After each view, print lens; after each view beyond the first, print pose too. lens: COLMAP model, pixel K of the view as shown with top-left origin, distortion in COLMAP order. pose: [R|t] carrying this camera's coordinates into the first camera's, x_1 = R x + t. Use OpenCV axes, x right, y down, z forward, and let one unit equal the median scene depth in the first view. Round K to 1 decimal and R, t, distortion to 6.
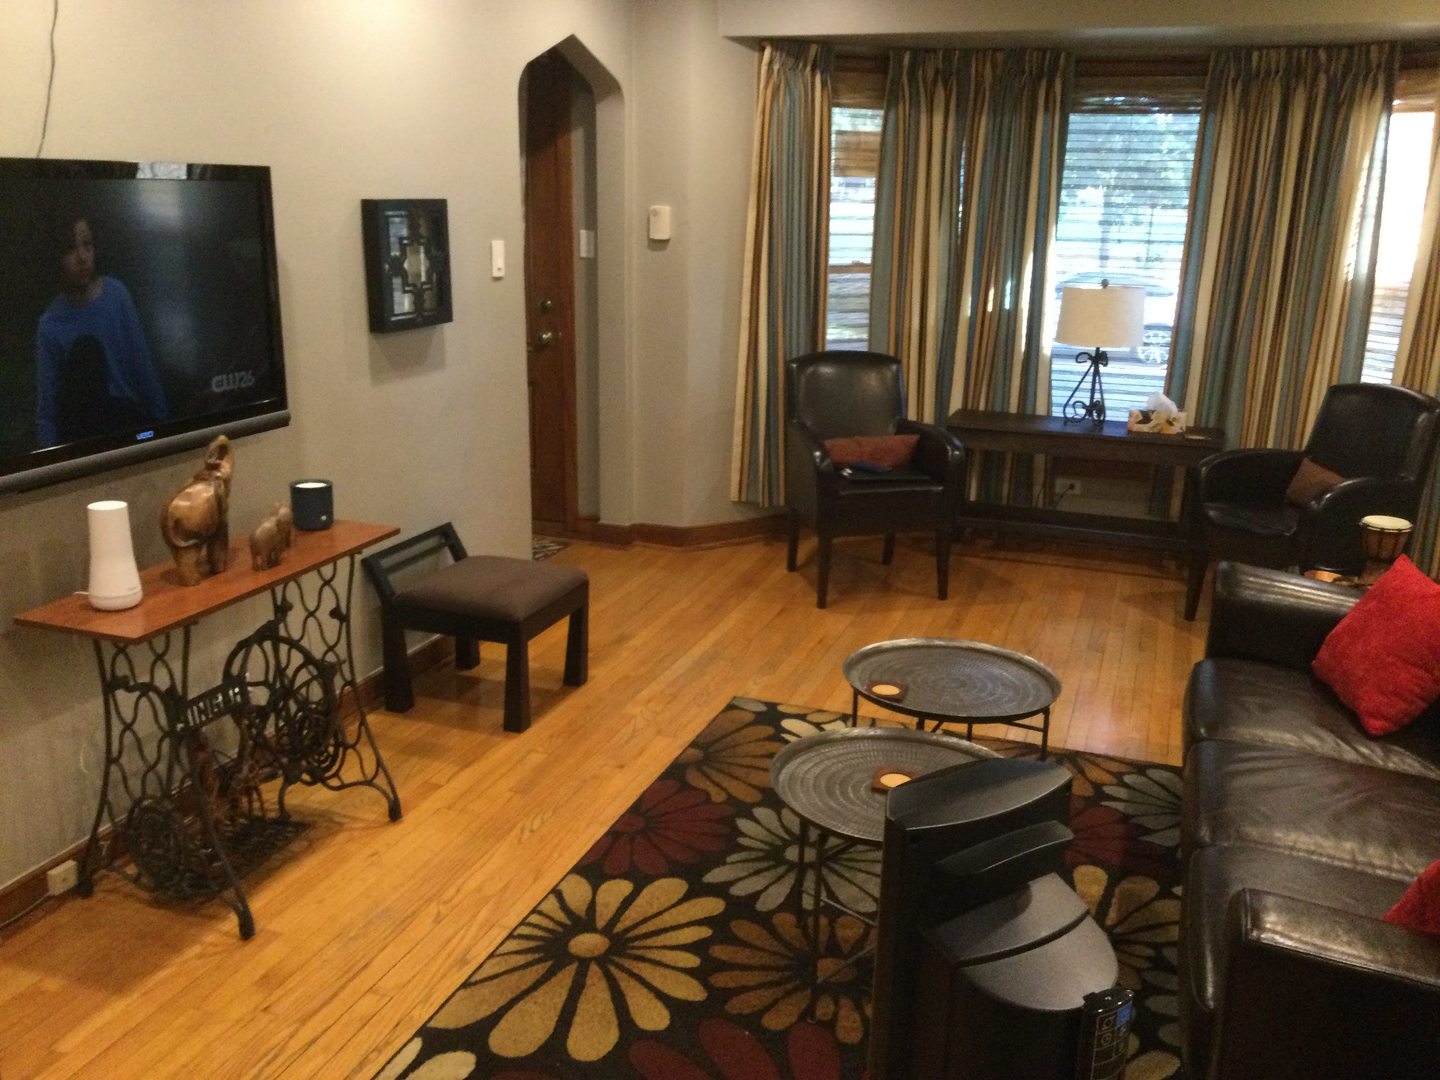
lens RADIAL K [[1296.0, 0, 720.0], [0, 1296.0, 540.0], [0, 0, 1]] dist [0.122491, -0.219333]
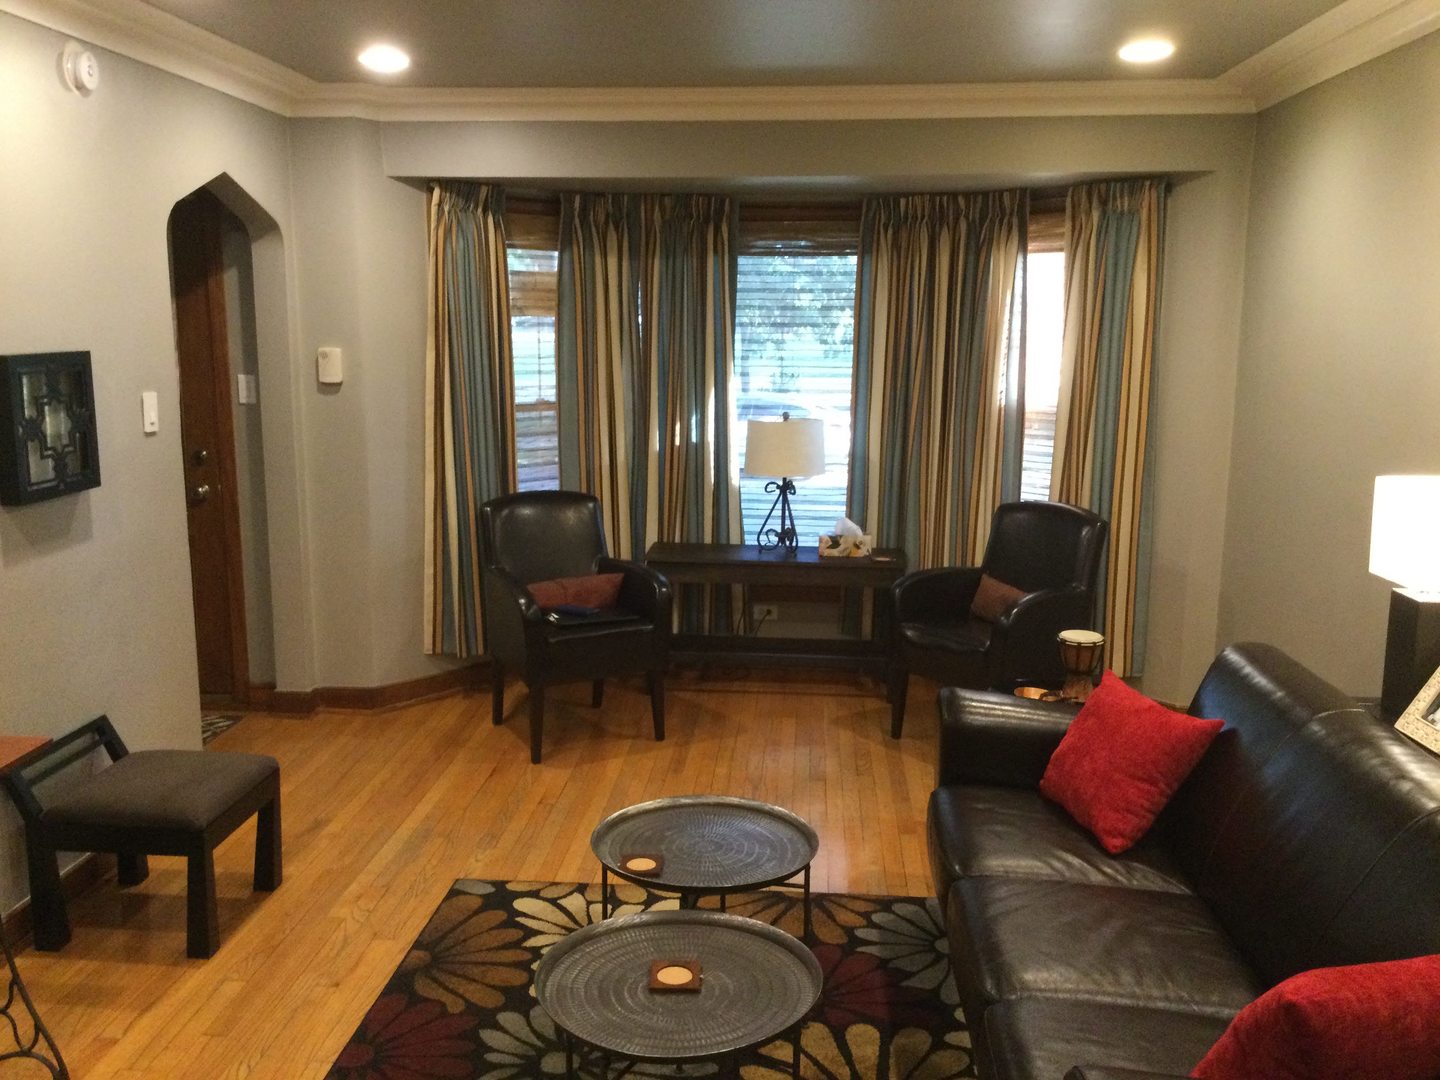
lens RADIAL K [[1296.0, 0, 720.0], [0, 1296.0, 540.0], [0, 0, 1]] dist [0.122491, -0.219333]
pose [[0.965763, -0.058188, 0.252816, -0.023088], [0.081862, 0.993085, -0.084147, -0.018274], [-0.246171, 0.101962, 0.963848, 0.040331]]
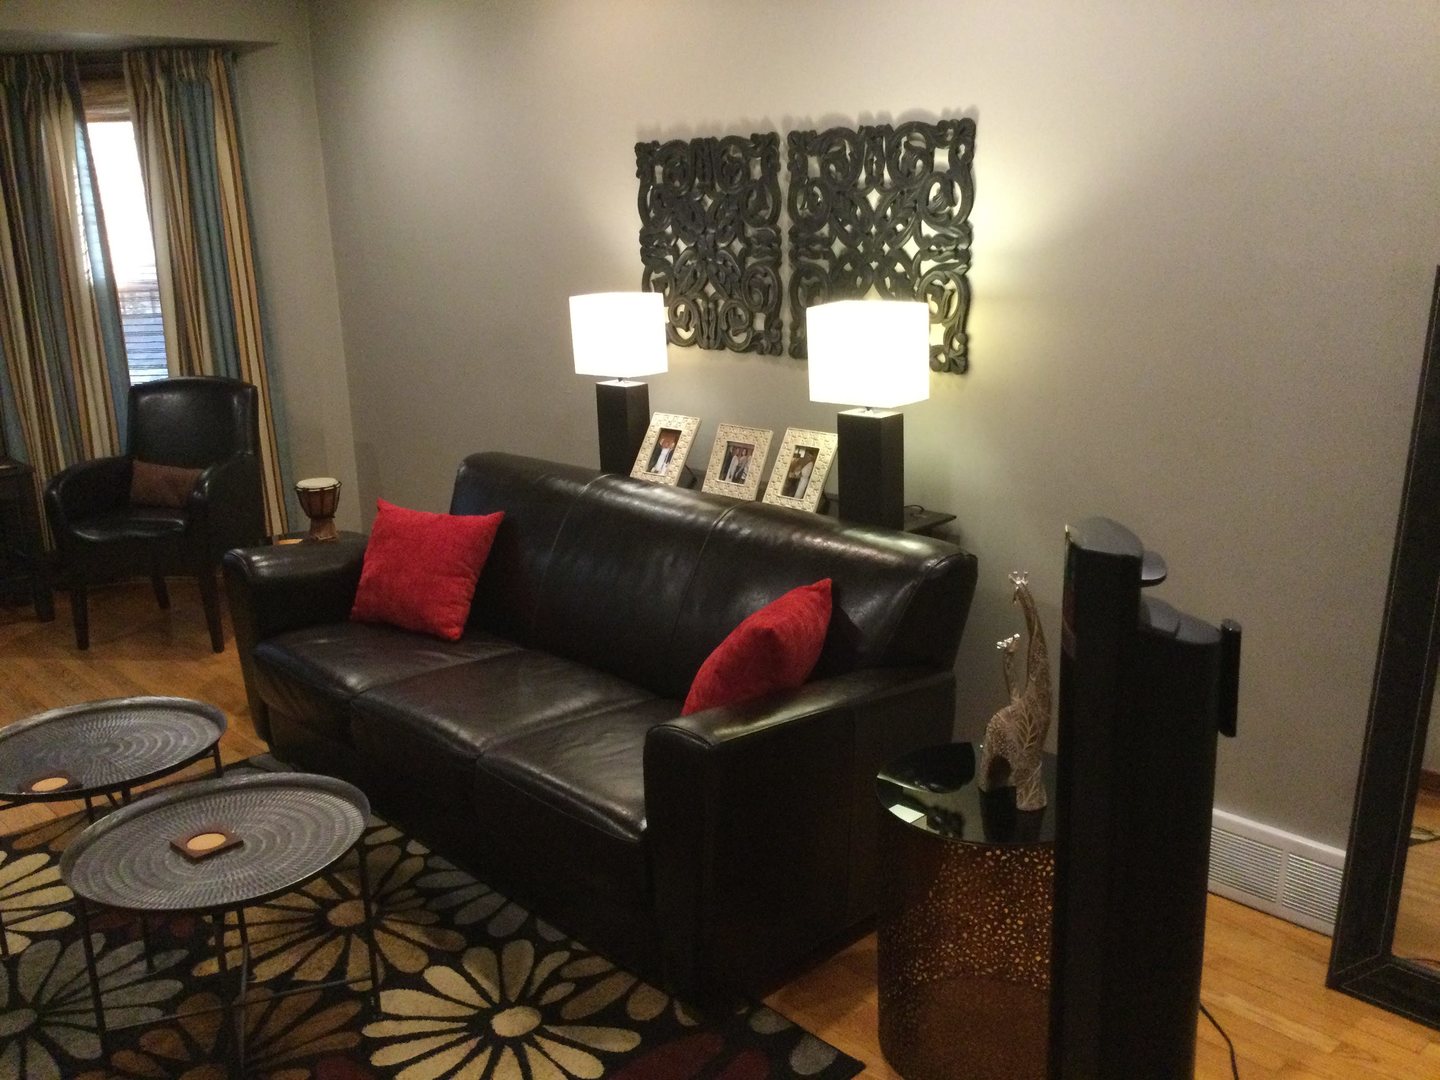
lens RADIAL K [[1308.9, 0, 720.0], [0, 1308.9, 540.0], [0, 0, 1]] dist [0.019779, -0.014184]
pose [[0.479191, -0.261970, 0.837704, -0.200279], [0.273276, 0.951510, 0.141238, -0.022431], [-0.834084, 0.161245, 0.527546, 0.092495]]
